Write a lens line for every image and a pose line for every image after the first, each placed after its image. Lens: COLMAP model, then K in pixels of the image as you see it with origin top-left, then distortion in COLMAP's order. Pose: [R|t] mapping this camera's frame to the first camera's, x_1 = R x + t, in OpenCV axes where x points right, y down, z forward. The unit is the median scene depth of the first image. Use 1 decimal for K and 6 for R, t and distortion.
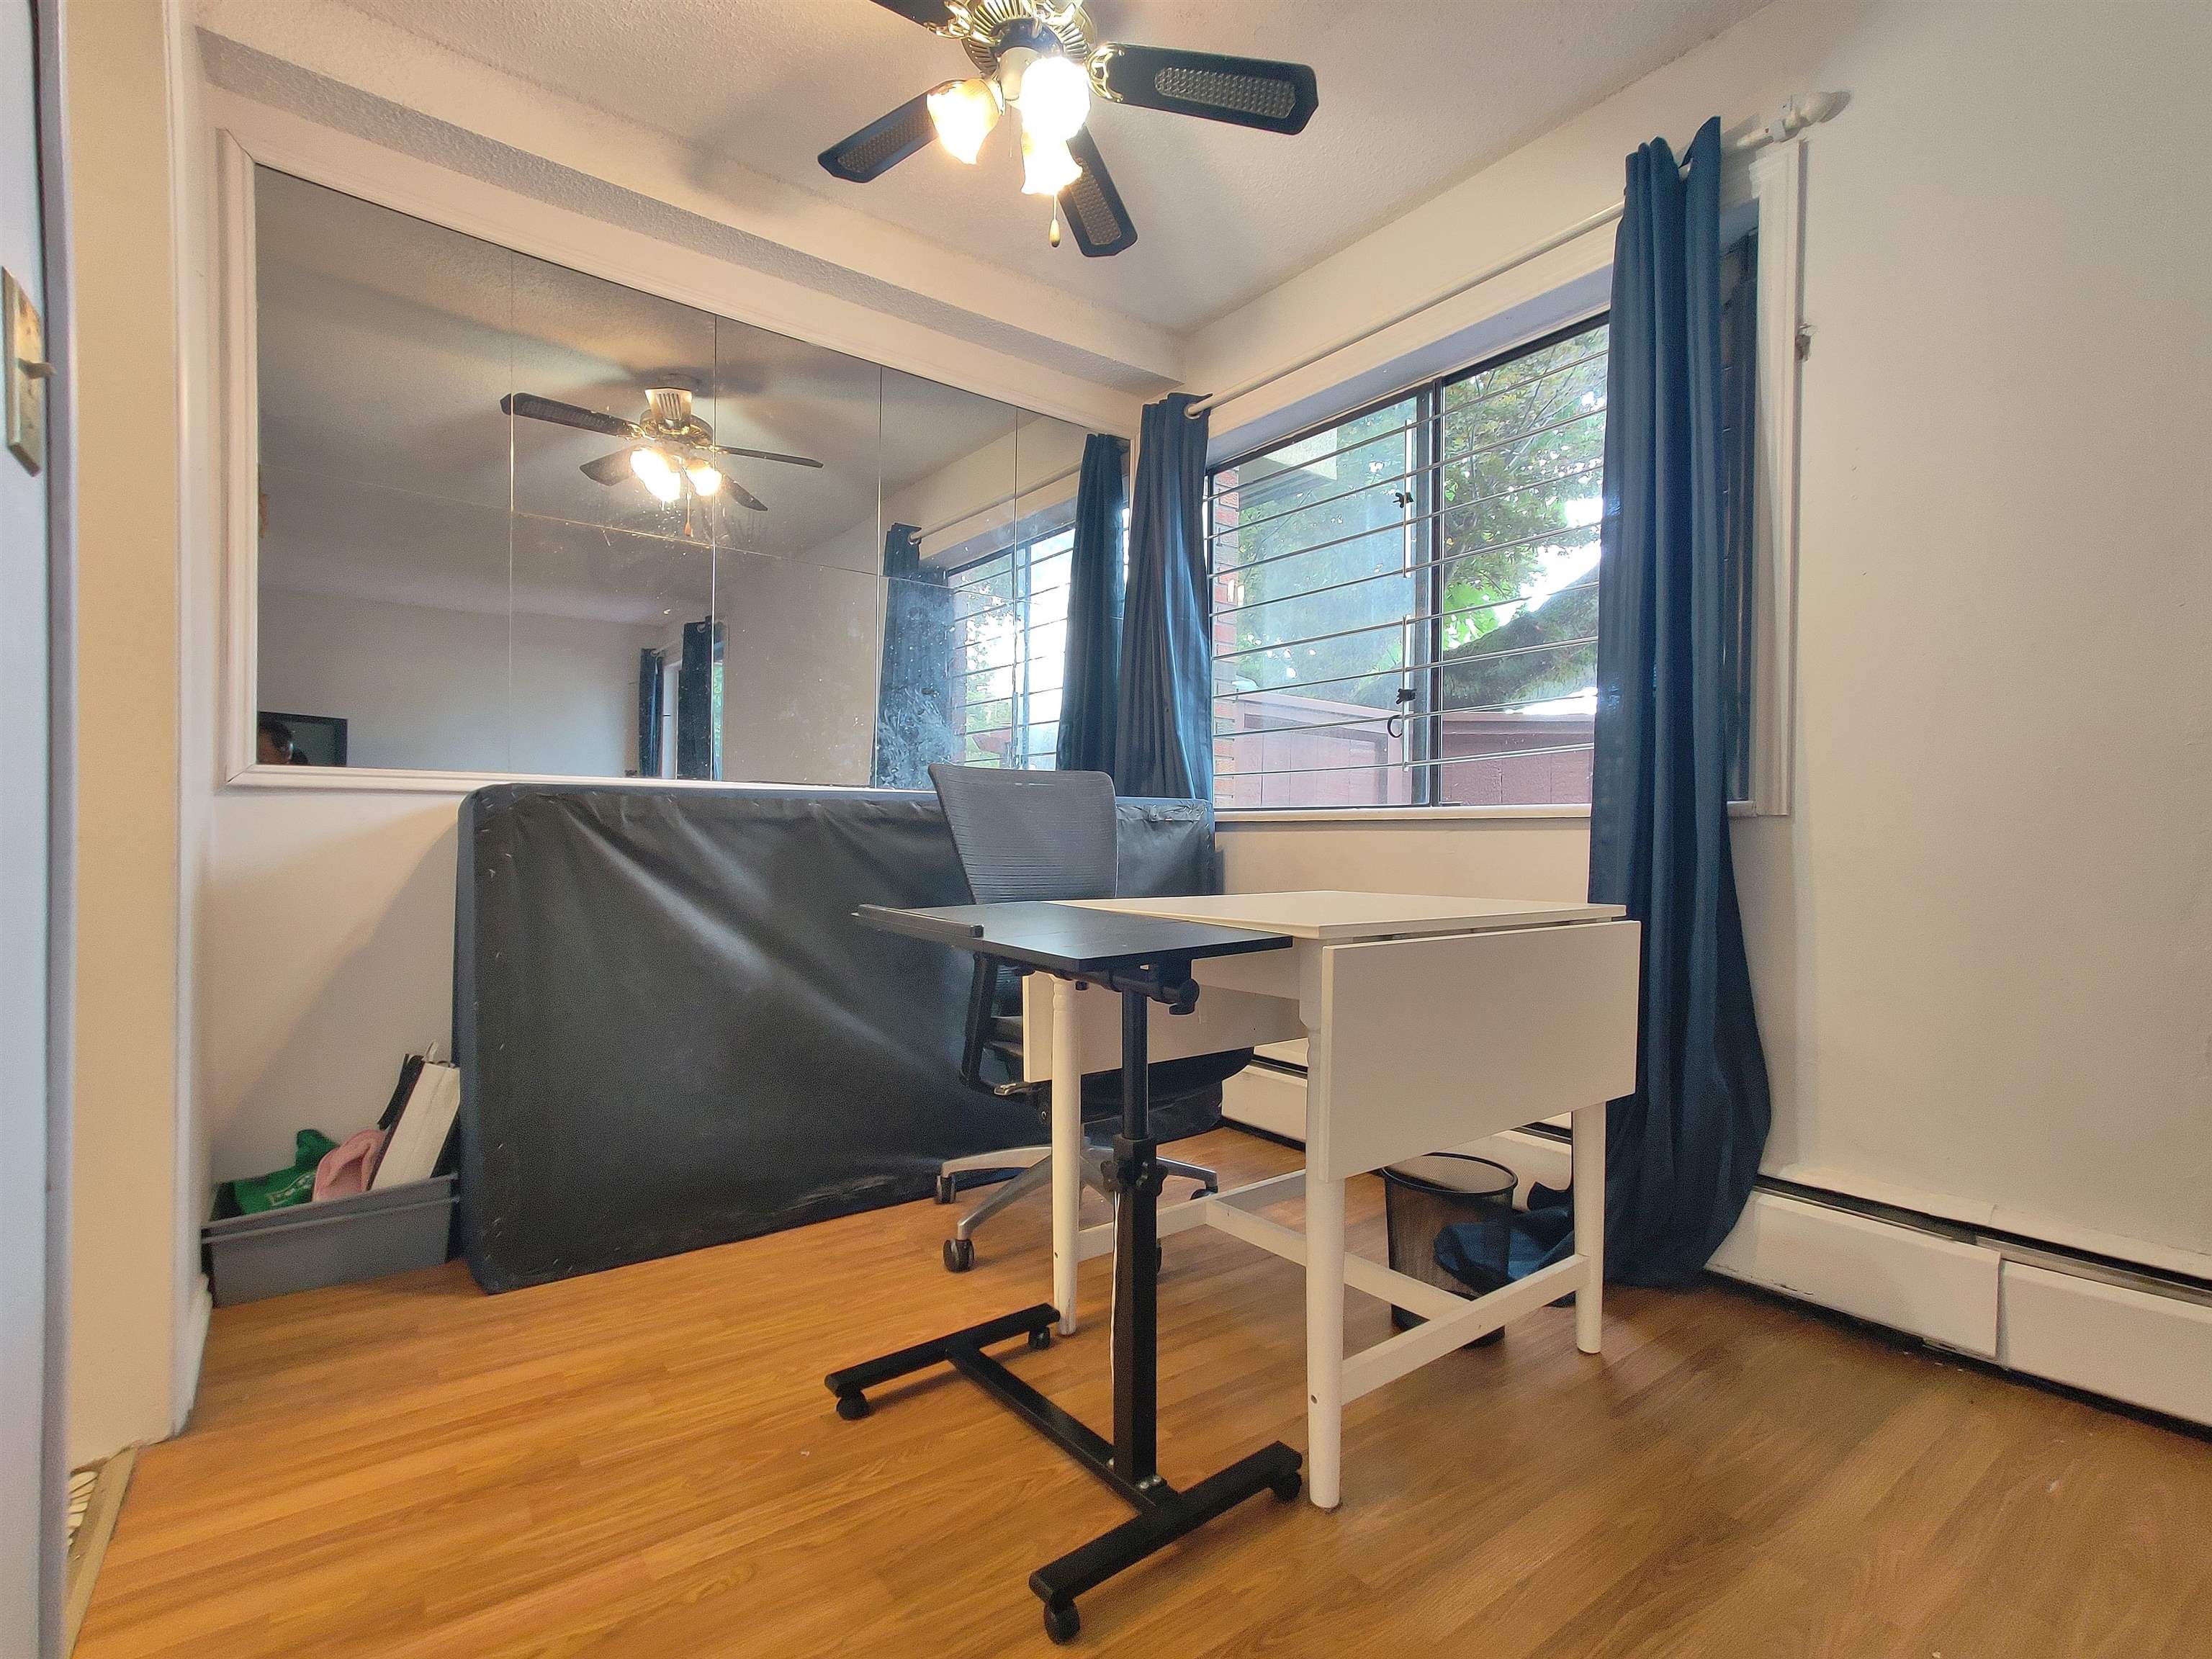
lens RADIAL K [[1035.5, 0, 1104.7], [0, 1035.5, 840.2], [0, 0, 1]] dist [0.000175, 0.006775]
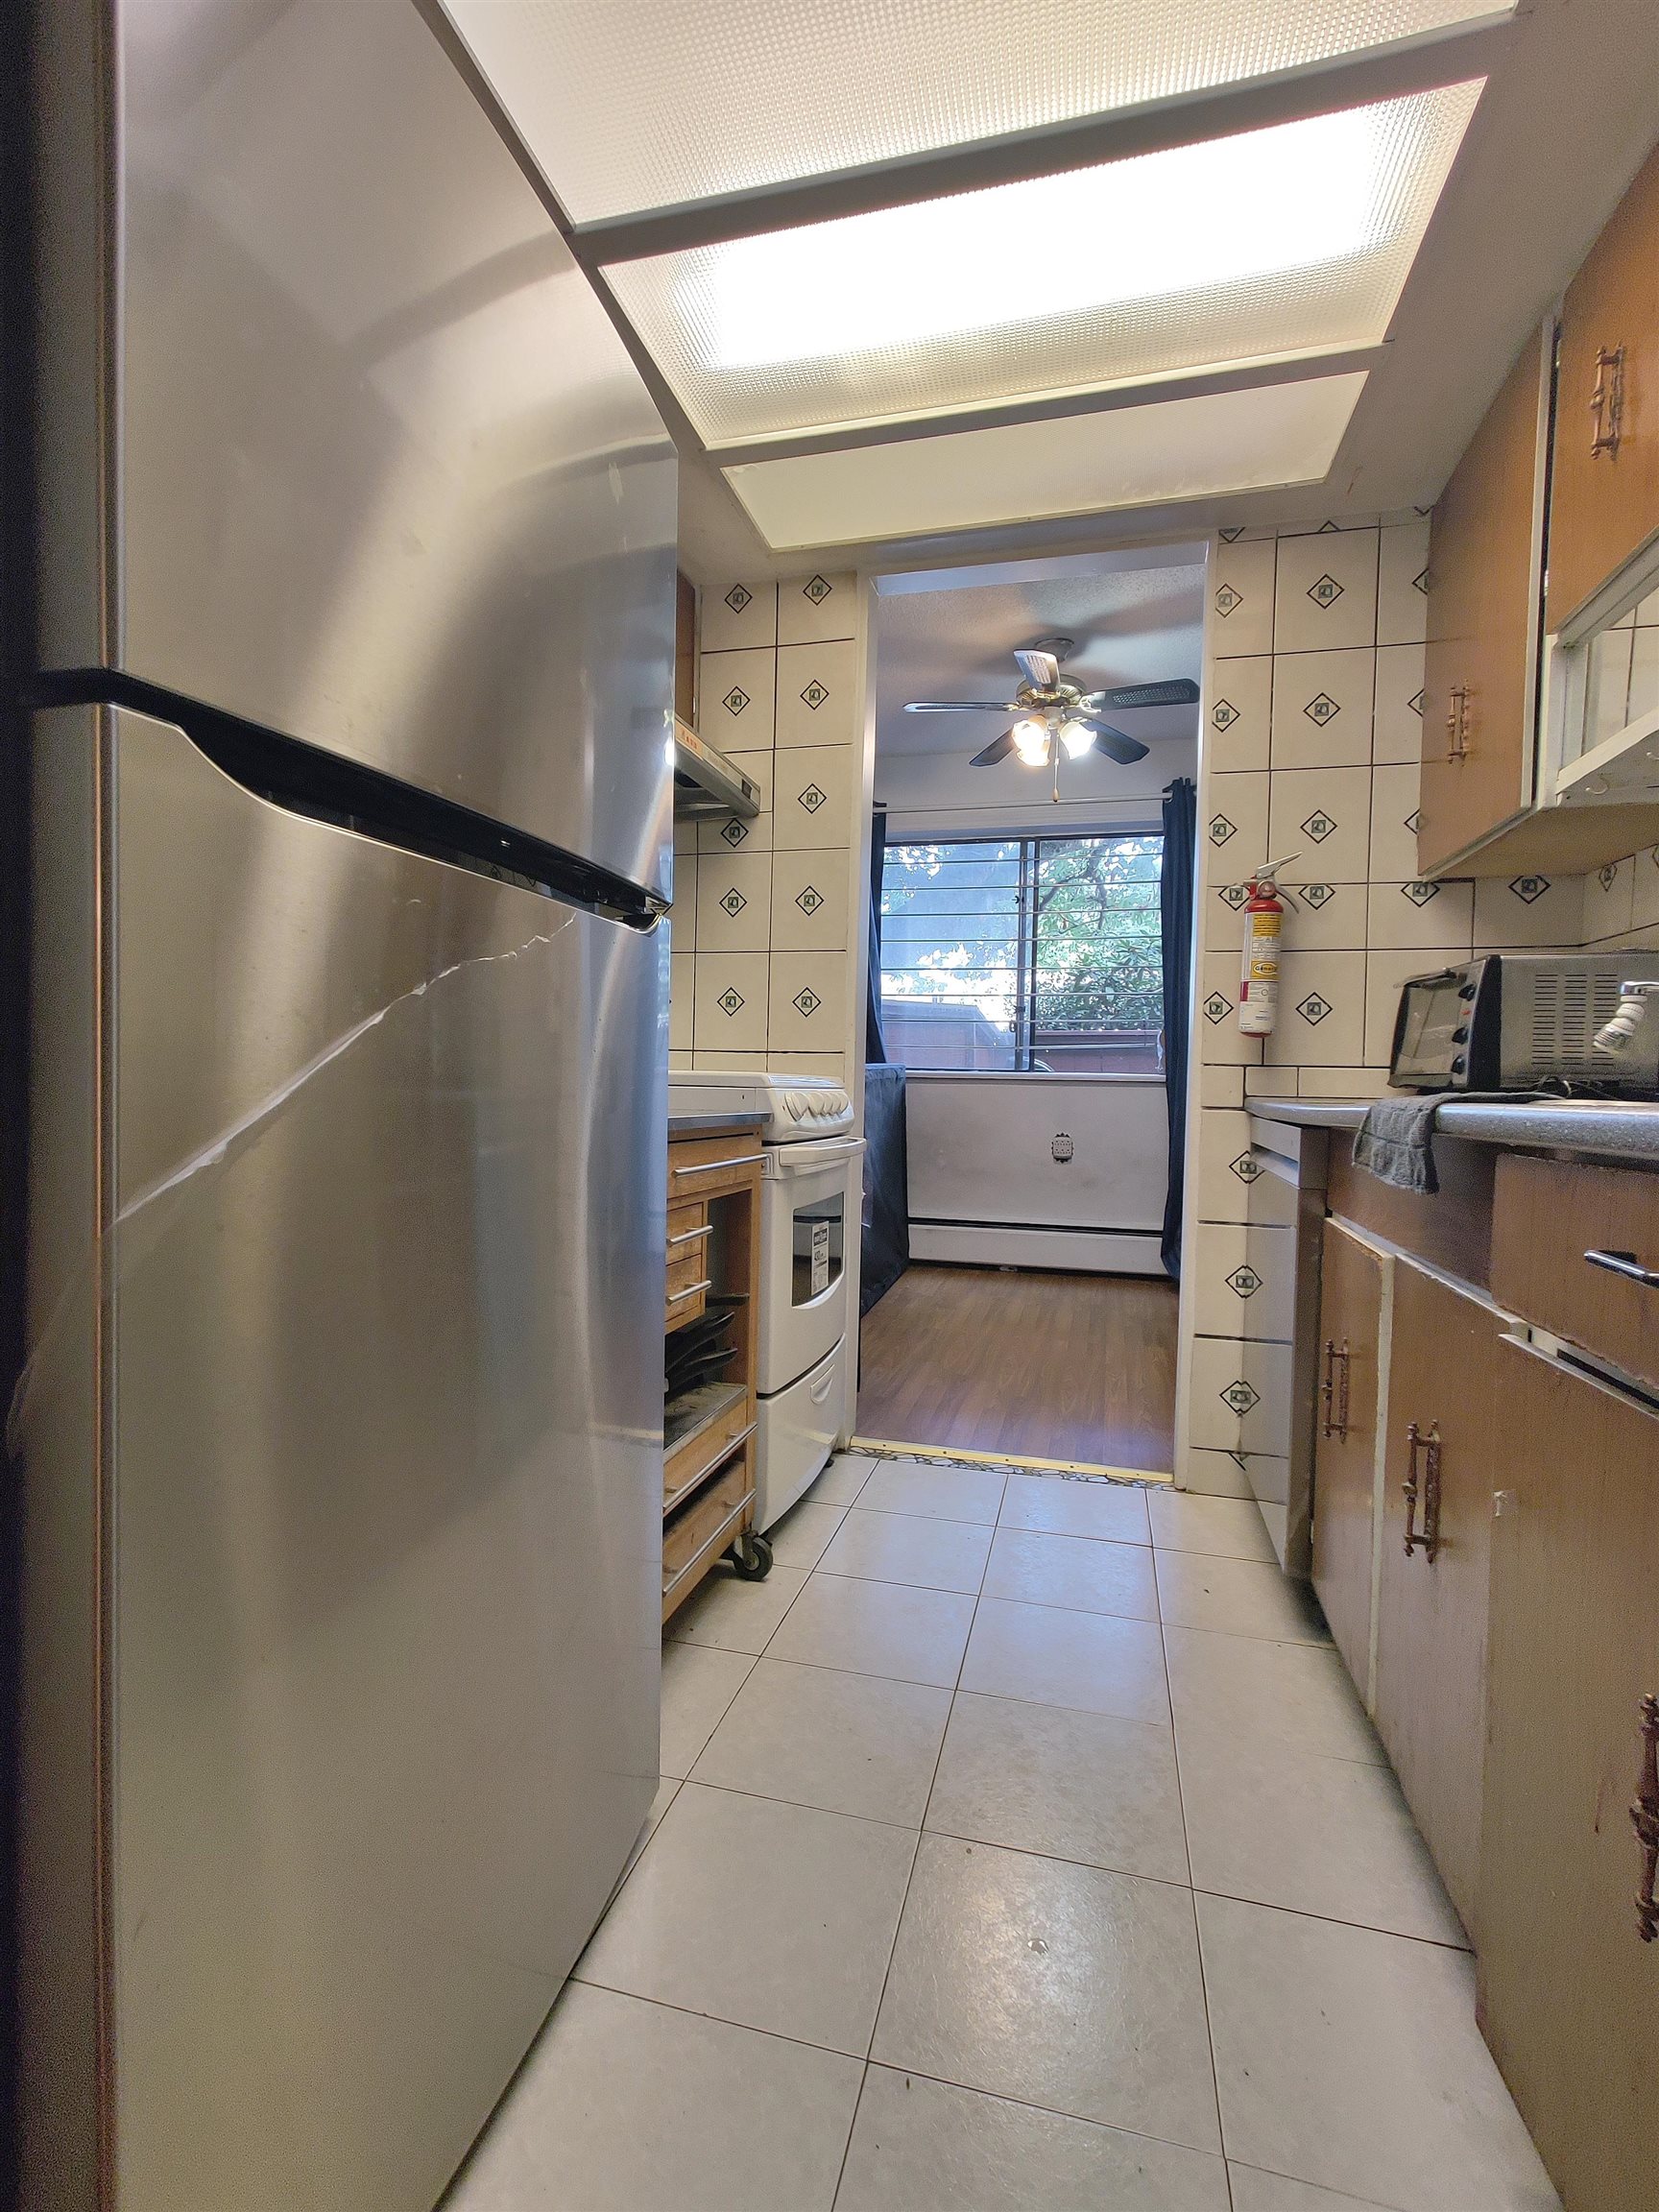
lens RADIAL K [[1035.5, 0, 816.5], [0, 1035.5, 1100.3], [0, 0, 1]] dist [0.000175, 0.006775]
pose [[0.783616, -0.011623, 0.621137, -1.114927], [-0.008417, 0.999535, 0.029322, -0.031117], [-0.621188, -0.028205, 0.783153, -0.193888]]
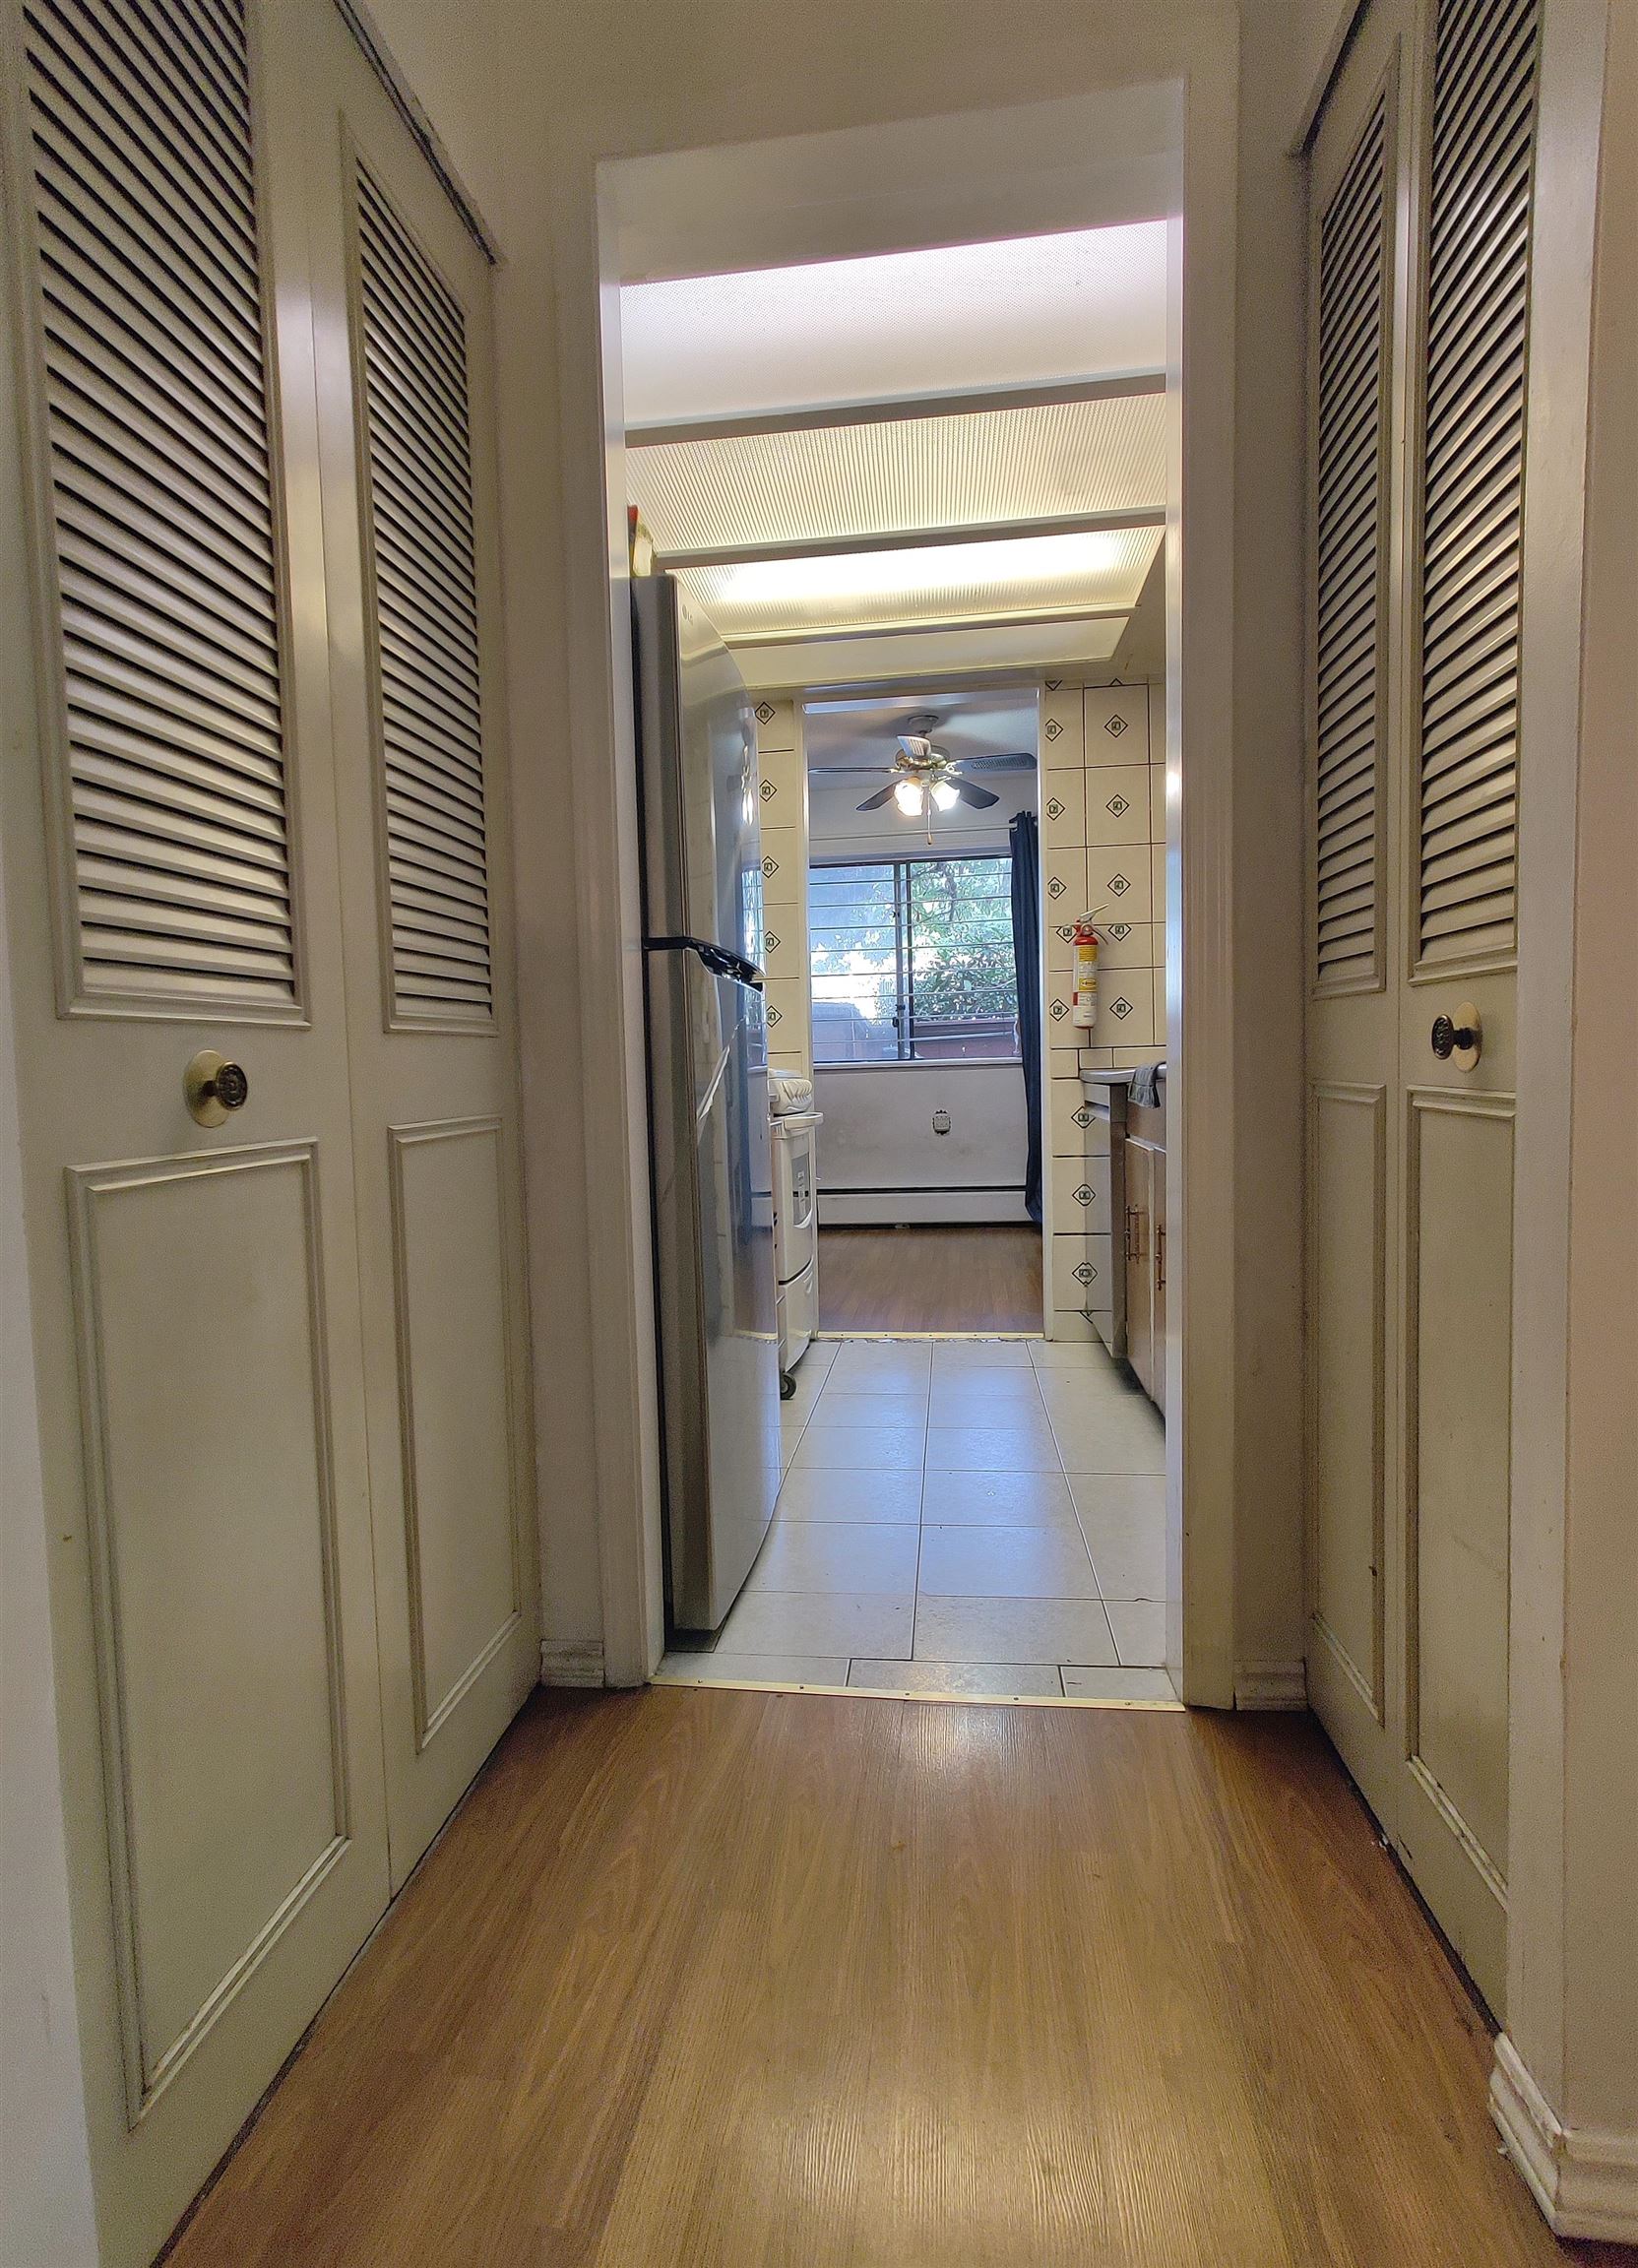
lens RADIAL K [[1097.8, 0, 801.6], [0, 1097.8, 1124.6], [0, 0, 1]] dist [0.006300, -0.000166]
pose [[0.694437, -0.066527, 0.716472, -1.483808], [0.038667, 0.997728, 0.055164, -0.032048], [-0.718514, -0.010604, 0.695432, -0.419193]]
